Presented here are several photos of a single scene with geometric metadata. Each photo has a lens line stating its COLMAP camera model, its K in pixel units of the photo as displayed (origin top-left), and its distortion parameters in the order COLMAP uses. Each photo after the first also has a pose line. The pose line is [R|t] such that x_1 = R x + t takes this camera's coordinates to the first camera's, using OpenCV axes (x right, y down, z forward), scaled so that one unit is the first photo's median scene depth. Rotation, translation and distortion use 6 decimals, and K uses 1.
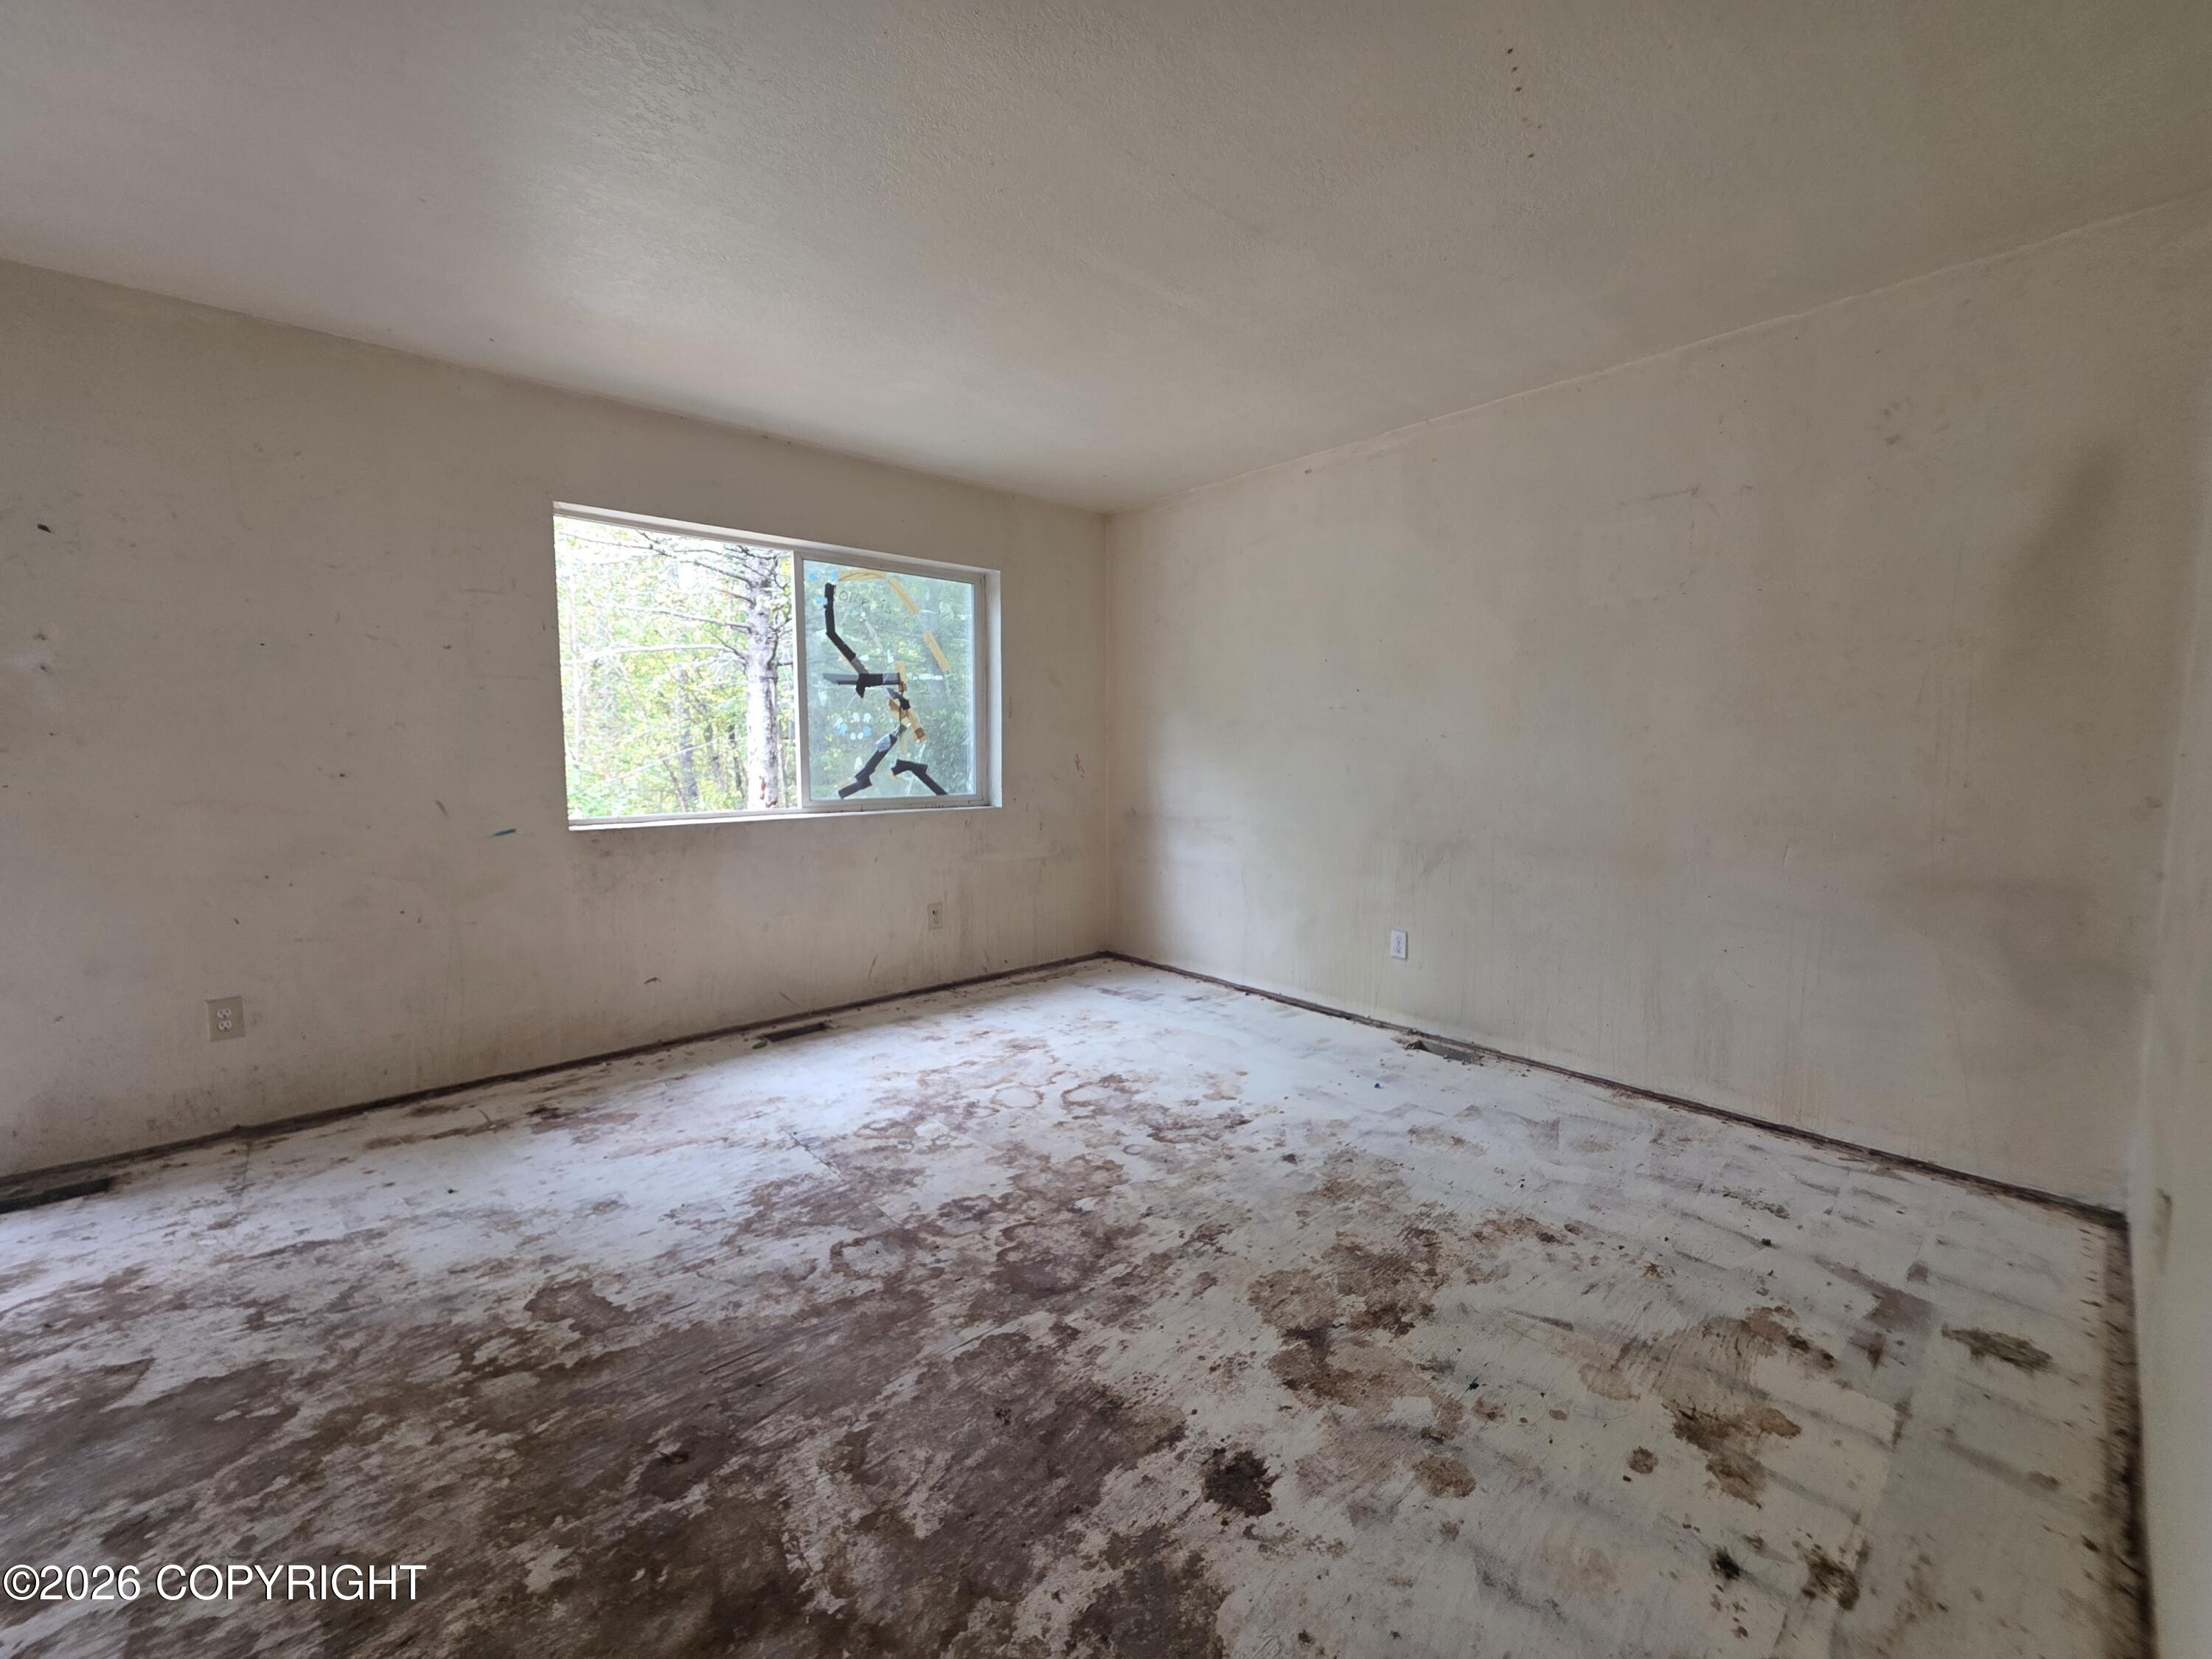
lens RADIAL K [[883.2, 0, 1113.9], [0, 883.2, 835.9], [0, 0, 1]] dist [0.000885, 0.000337]
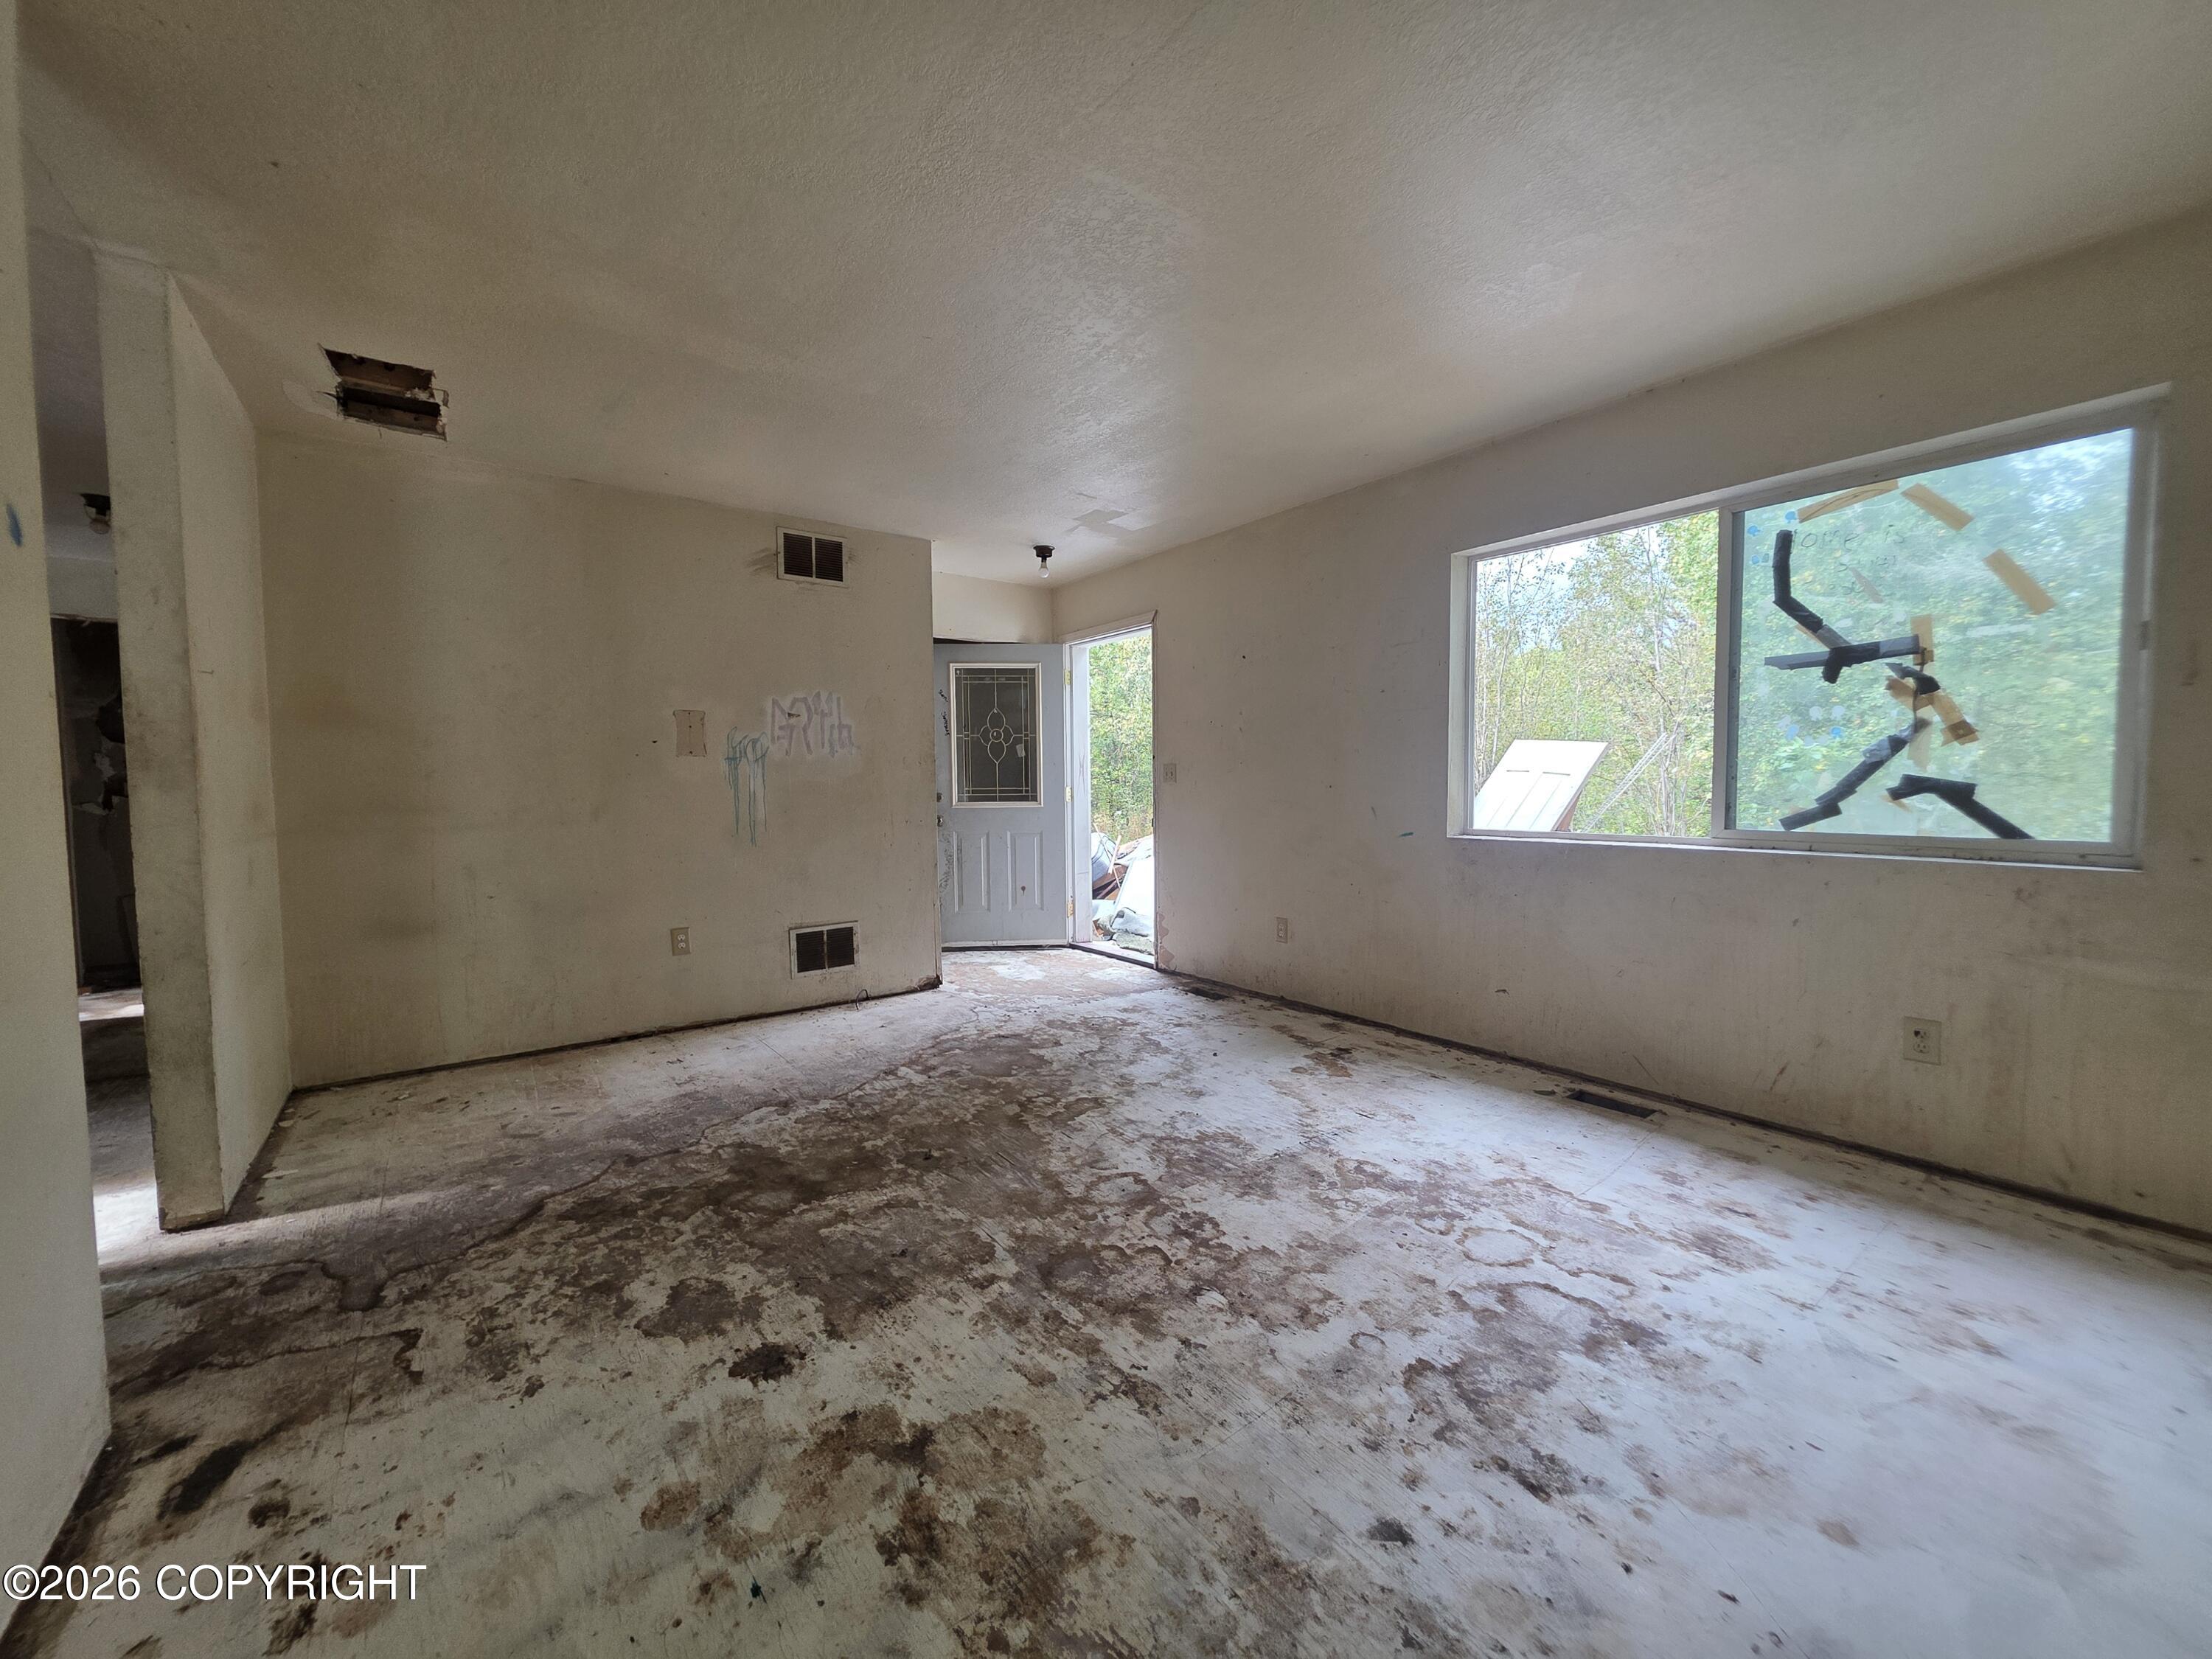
lens RADIAL K [[883.2, 0, 1114.9], [0, 883.2, 823.4], [0, 0, 1]] dist [0.000885, 0.000337]
pose [[-0.087174, 0.049865, -0.994944, 0.788218], [-0.089789, 0.994288, 0.057699, -0.071814], [0.992138, 0.094365, -0.082199, 0.935450]]
